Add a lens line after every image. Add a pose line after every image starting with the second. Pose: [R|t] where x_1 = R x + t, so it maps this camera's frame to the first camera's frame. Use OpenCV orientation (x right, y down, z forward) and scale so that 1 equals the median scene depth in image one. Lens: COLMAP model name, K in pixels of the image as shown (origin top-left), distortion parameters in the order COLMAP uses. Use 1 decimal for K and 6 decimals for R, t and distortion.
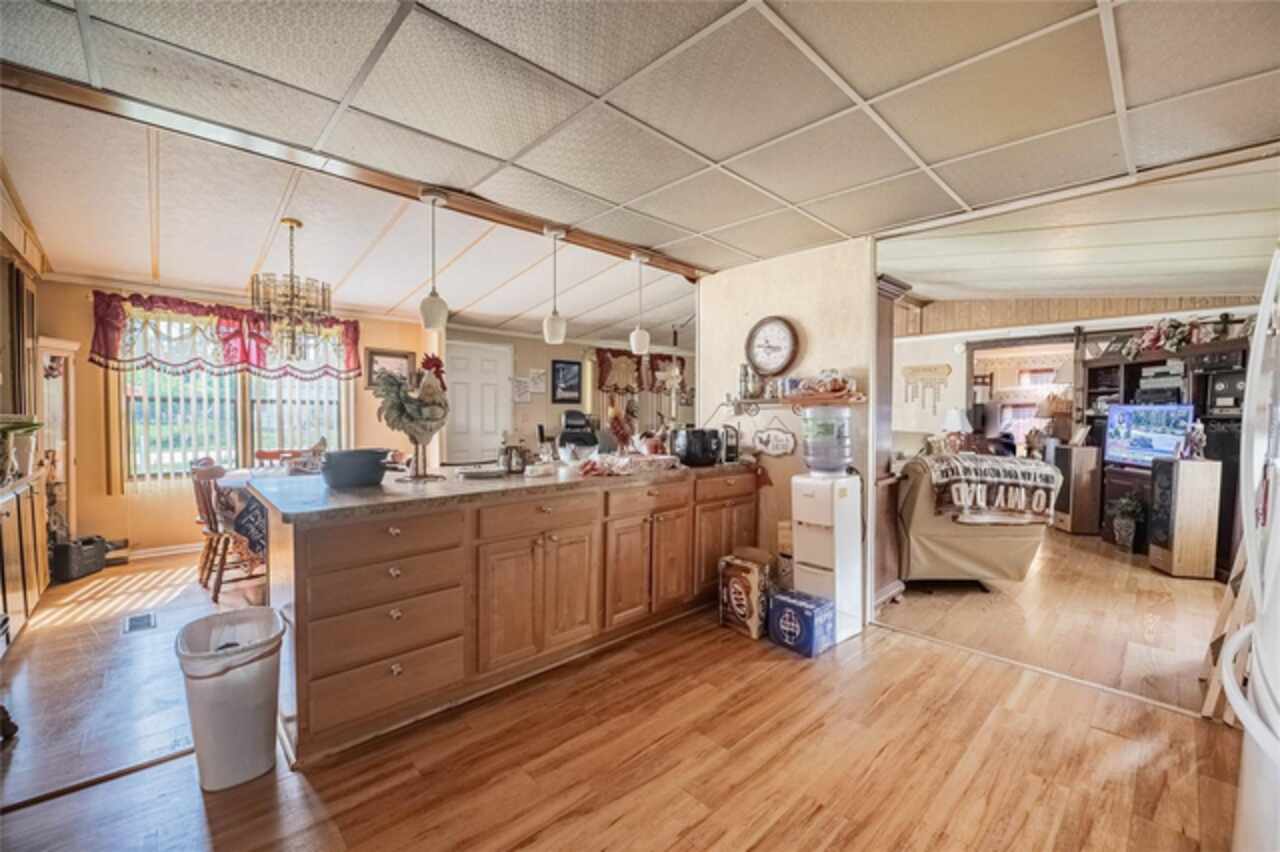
lens RADIAL K [[515.5, 0, 640.0], [0, 515.5, 426.0], [0, 0, 1]] dist [-0.023485, 0.000215]
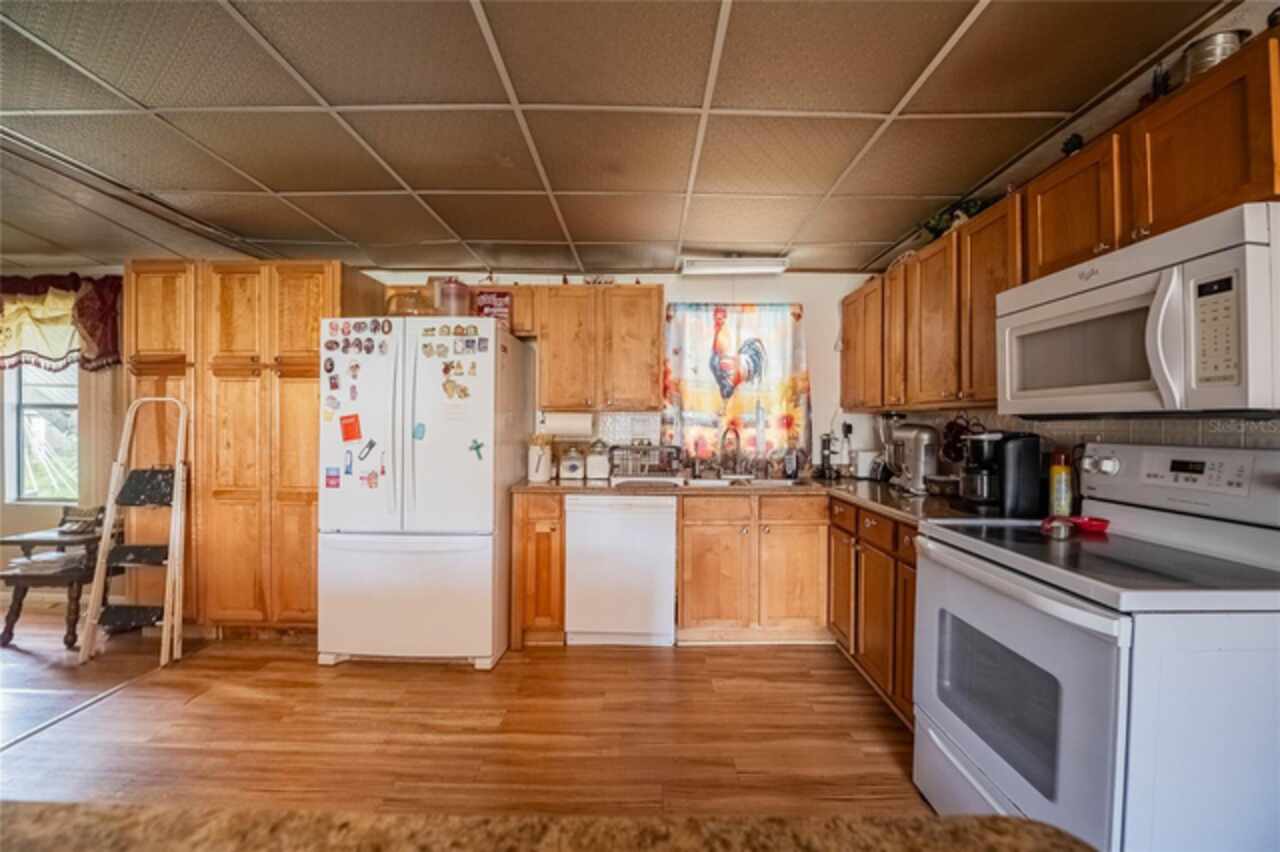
lens RADIAL K [[520.8, 0, 640.0], [0, 520.8, 426.0], [0, 0, 1]] dist [-0.020878, -0.000210]
pose [[-0.724958, -0.012041, 0.688688, -0.247106], [0.005724, 0.999707, 0.023504, -0.011692], [-0.688770, 0.020981, -0.724676, 0.469213]]
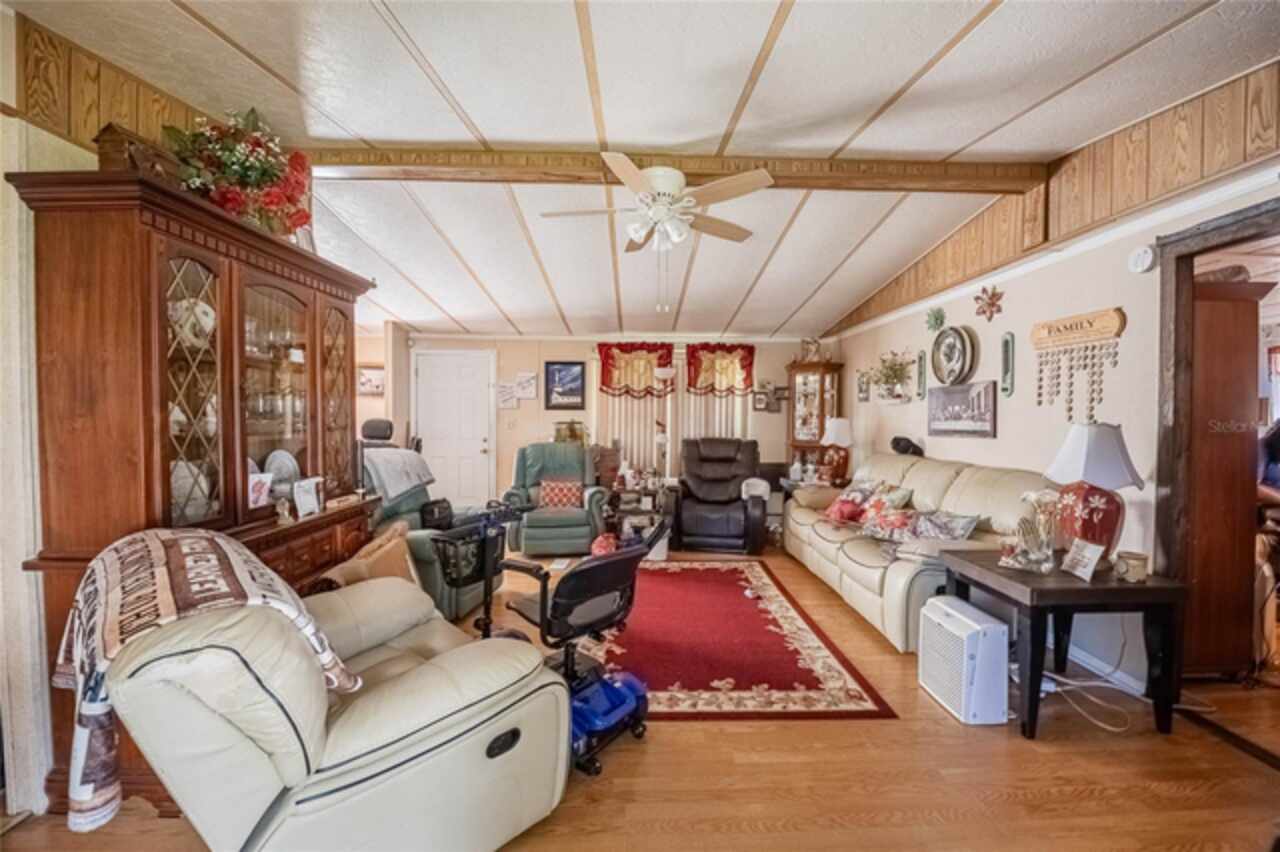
lens RADIAL K [[520.8, 0, 640.0], [0, 520.8, 426.0], [0, 0, 1]] dist [-0.020878, -0.000210]
pose [[0.728700, 0.019923, -0.684543, 0.881922], [-0.025596, 0.999671, 0.001847, -0.032885], [0.684354, 0.016175, 0.728970, 0.692546]]
